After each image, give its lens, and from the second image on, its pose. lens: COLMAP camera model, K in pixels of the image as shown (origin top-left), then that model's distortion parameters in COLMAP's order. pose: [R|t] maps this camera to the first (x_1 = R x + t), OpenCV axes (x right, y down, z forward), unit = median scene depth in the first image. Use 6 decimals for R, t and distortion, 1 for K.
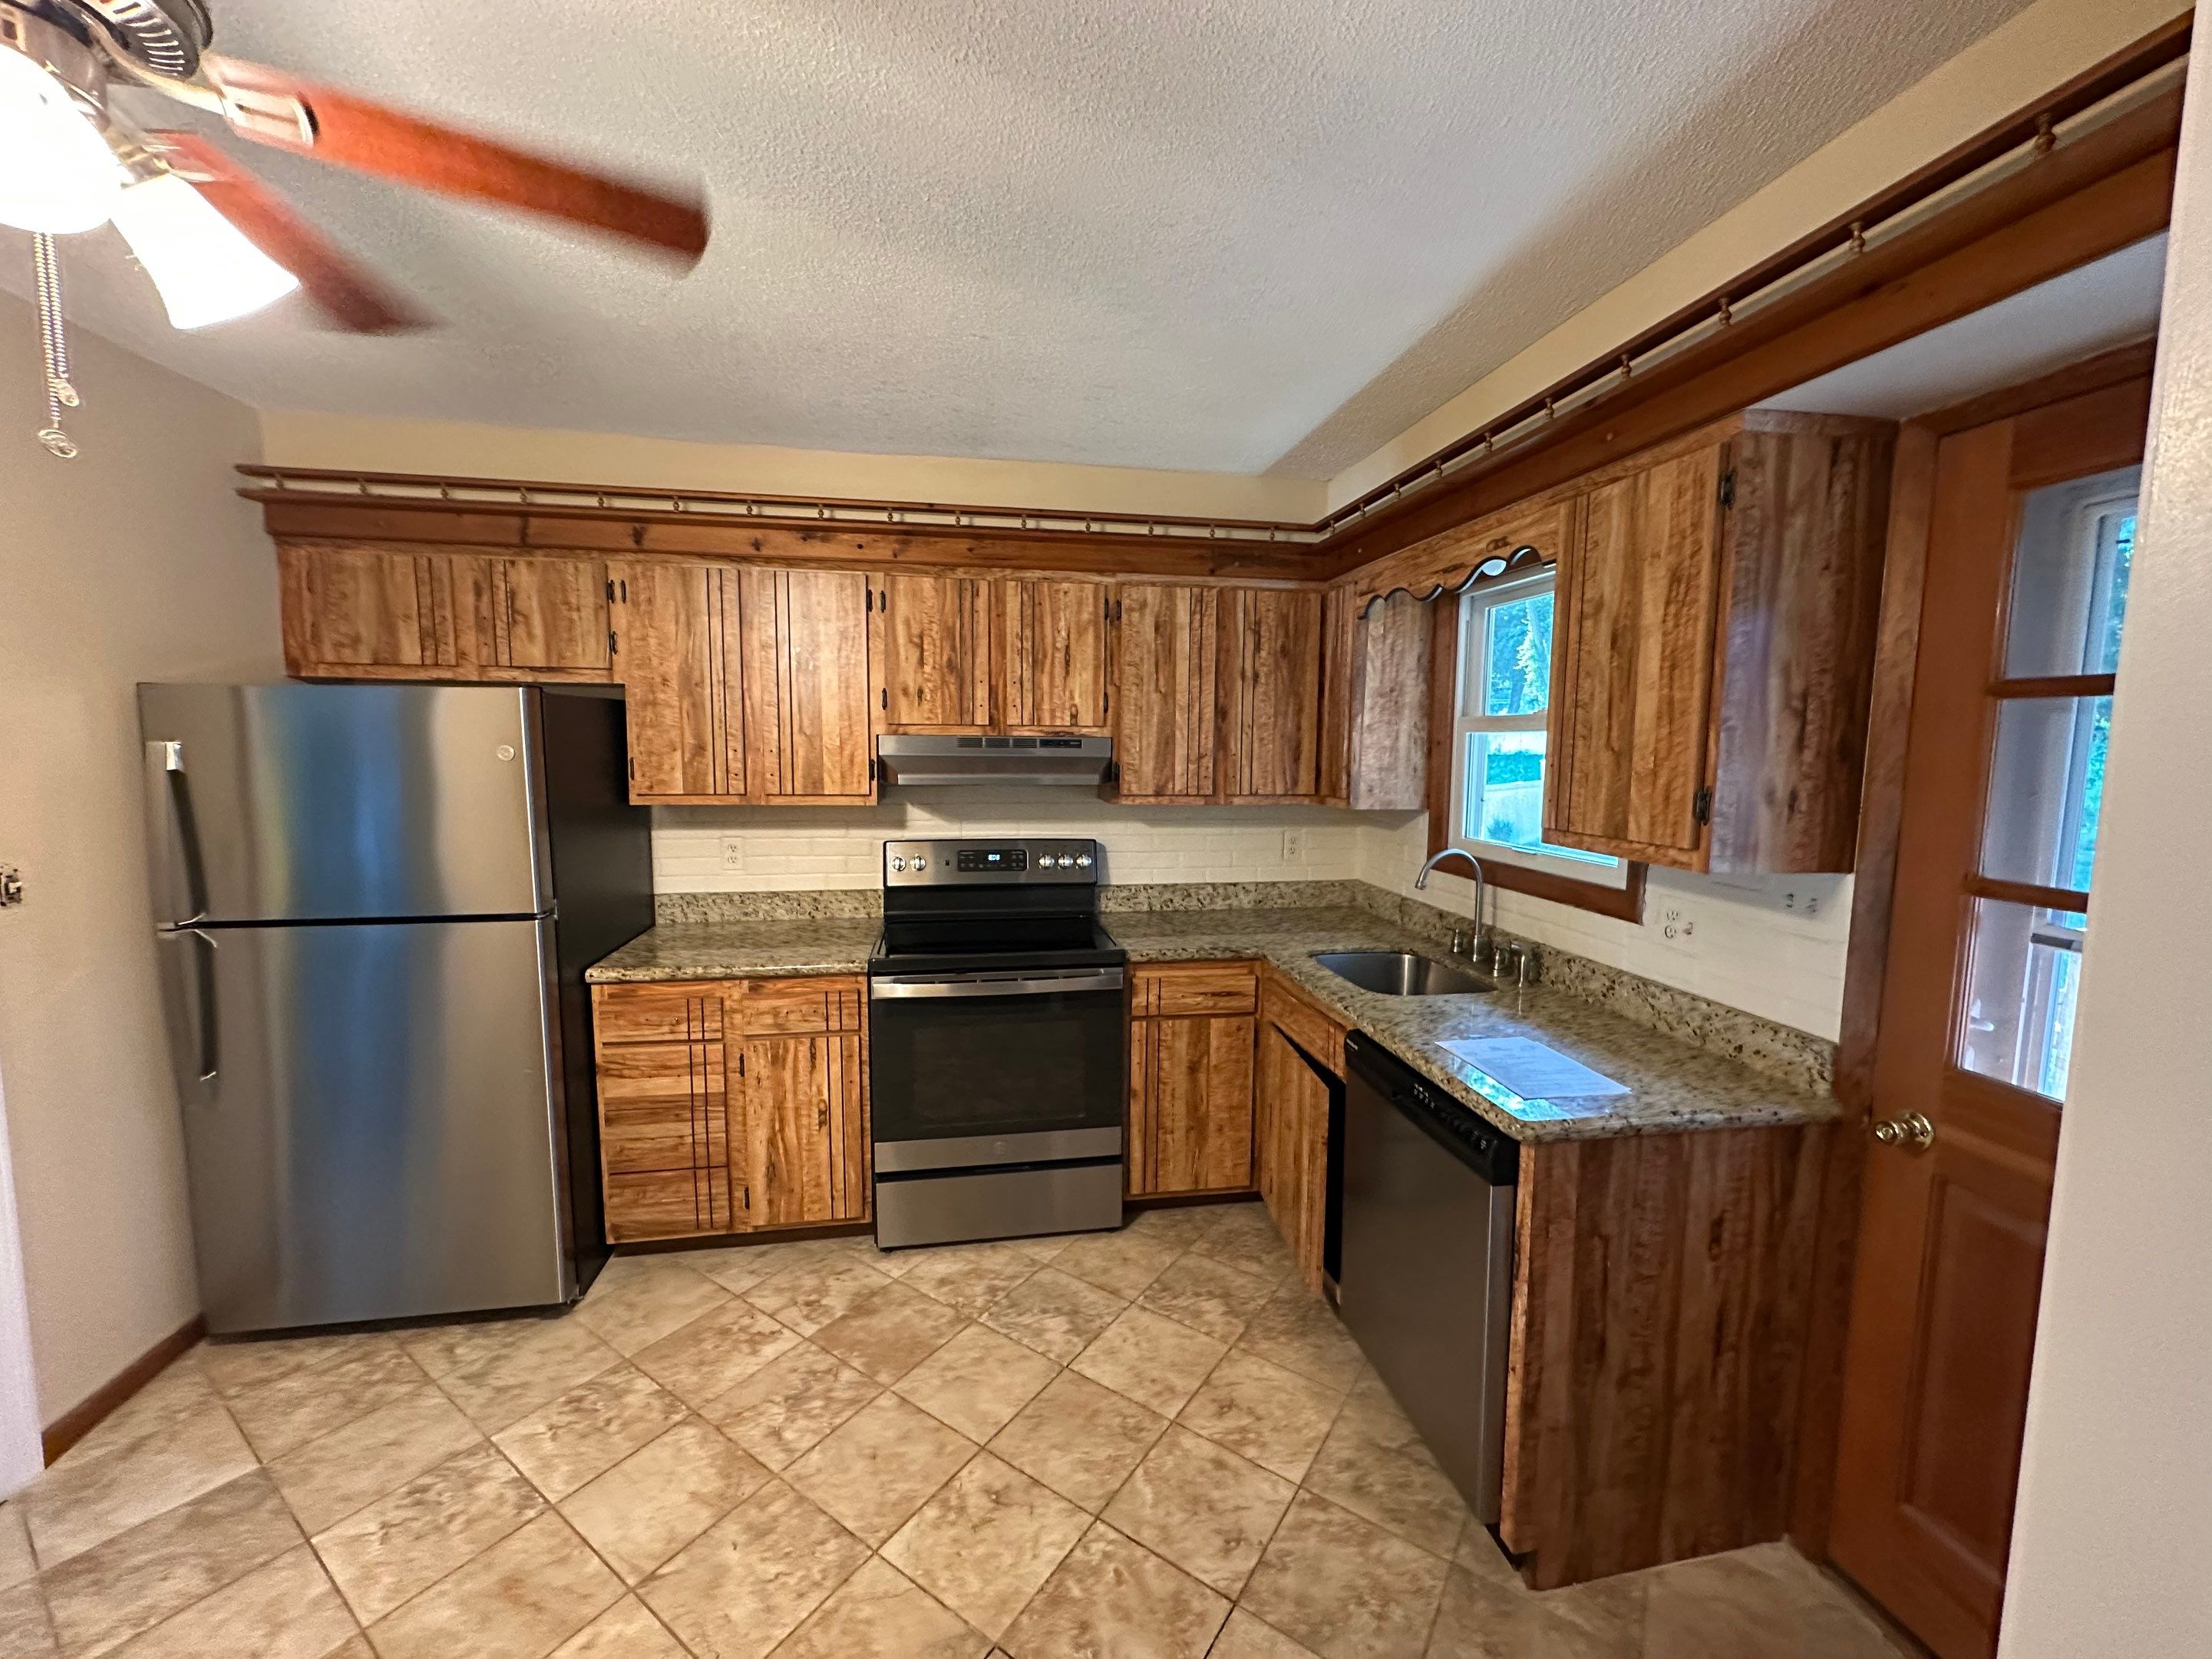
lens RADIAL K [[877.8, 0, 1101.6], [0, 877.8, 825.1], [0, 0, 1]] dist [-0.000554, -0.000283]
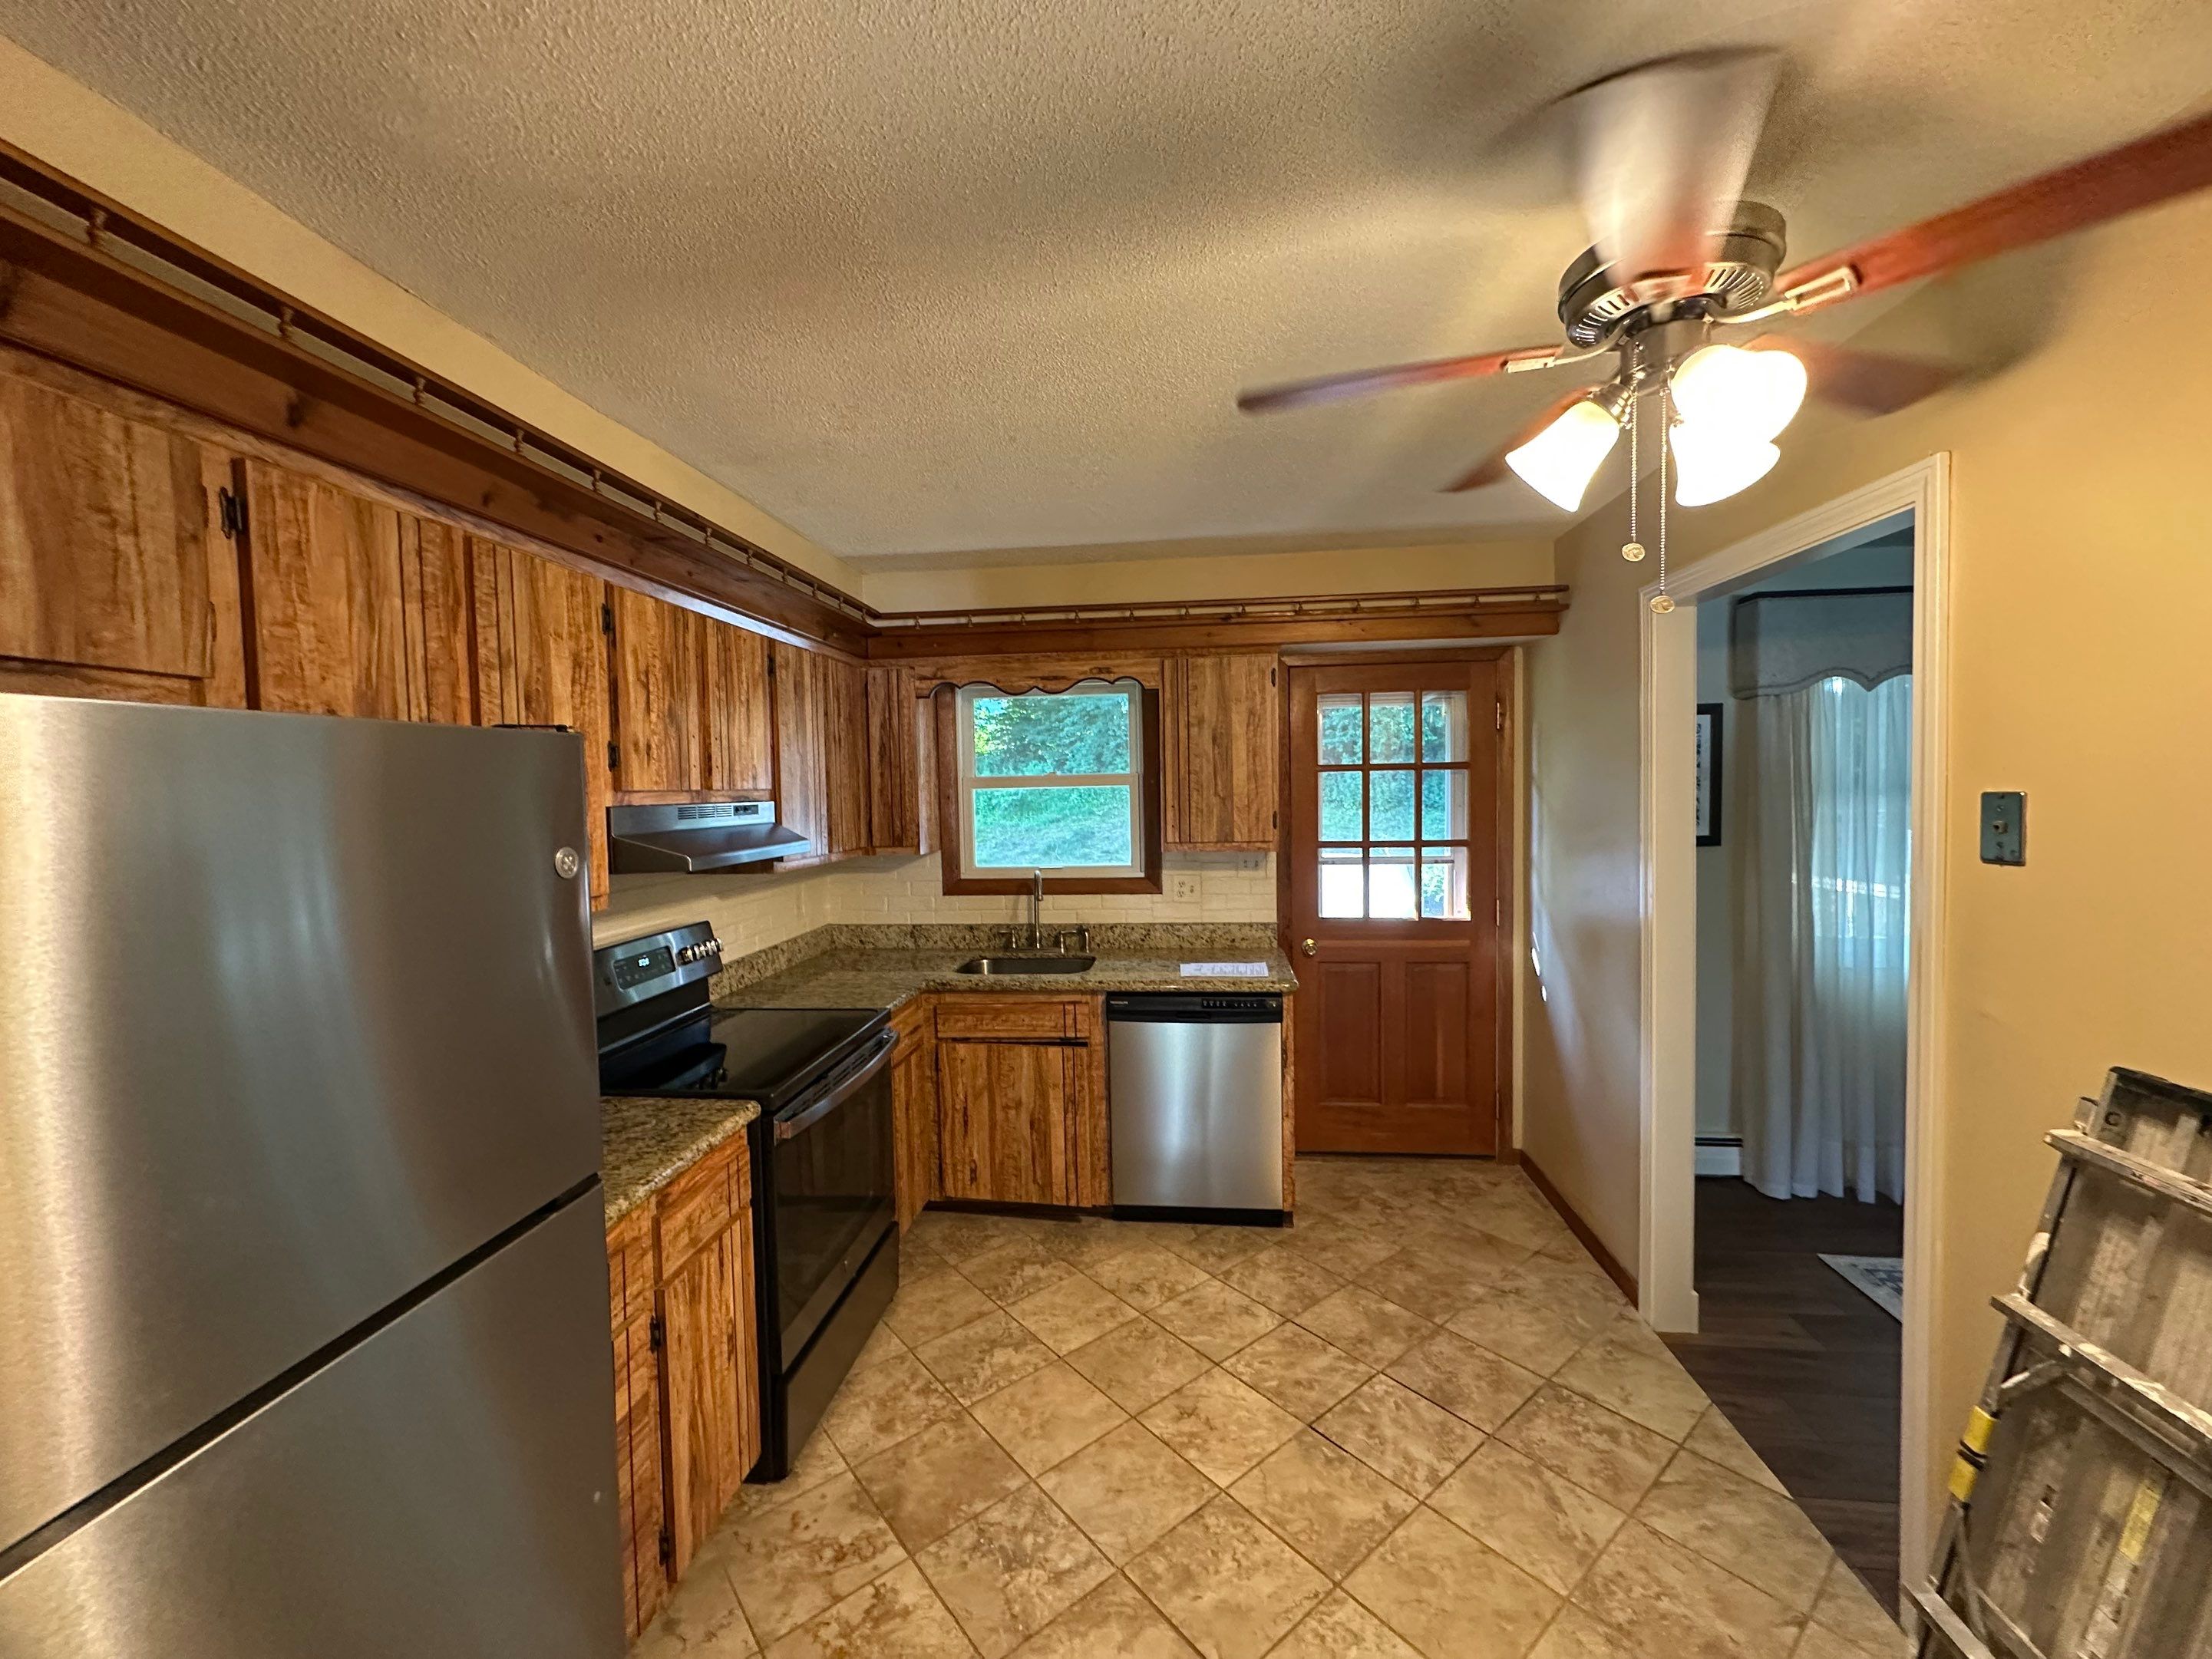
lens RADIAL K [[858.7, 0, 1123.0], [0, 858.7, 821.4], [0, 0, 1]] dist [-0.000891, -0.000016]
pose [[0.277868, -0.053774, 0.959113, -0.949234], [0.114438, 0.993175, 0.022530, -0.071860], [-0.953778, 0.103499, 0.282125, 0.500600]]
